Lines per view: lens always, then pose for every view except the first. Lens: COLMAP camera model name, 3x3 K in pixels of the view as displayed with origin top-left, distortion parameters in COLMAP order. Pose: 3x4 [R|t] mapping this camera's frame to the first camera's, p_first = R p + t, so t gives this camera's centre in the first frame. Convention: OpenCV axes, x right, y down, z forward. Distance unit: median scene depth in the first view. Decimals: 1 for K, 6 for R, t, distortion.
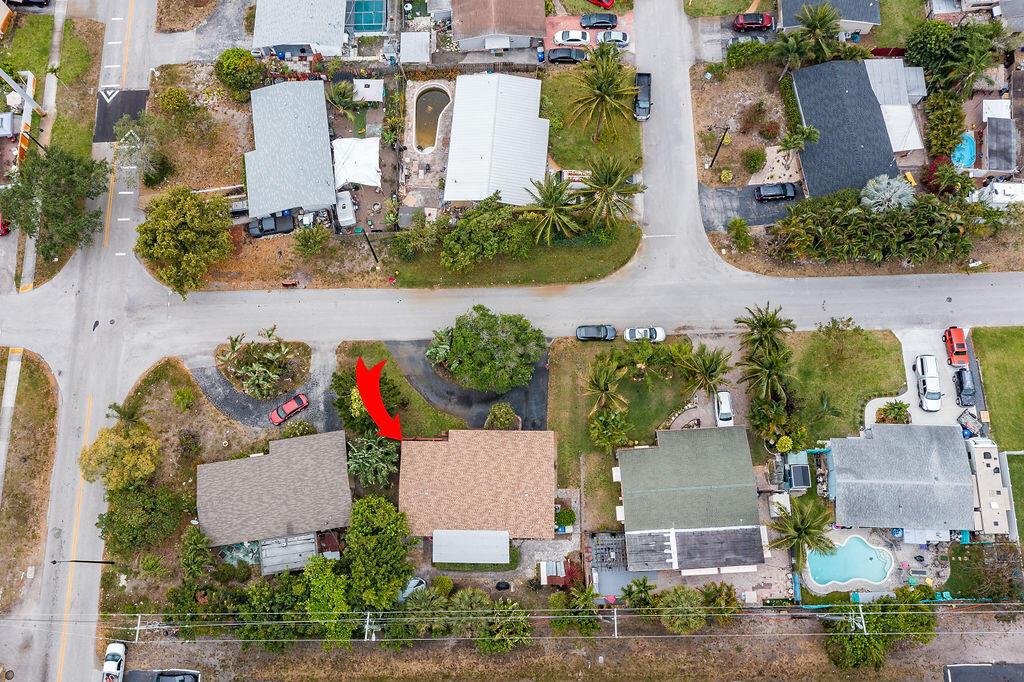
lens RADIAL K [[805.7, 0, 502.8], [0, 805.7, 341.0], [0, 0, 1]] dist [-0.006095, -0.000227]
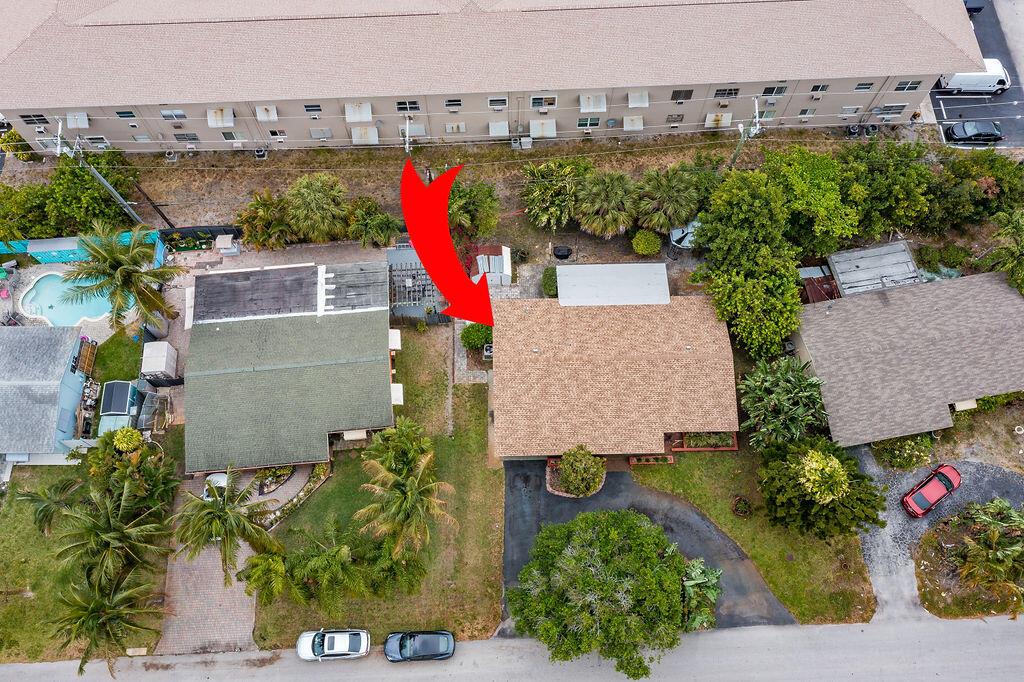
lens RADIAL K [[805.7, 0, 502.8], [0, 805.7, 341.0], [0, 0, 1]] dist [-0.006095, -0.000227]
pose [[-0.998987, 0.038399, 0.023460, 0.039391], [-0.016389, -0.796026, 0.605040, -0.194422], [0.041907, 0.604043, 0.795849, 0.461817]]
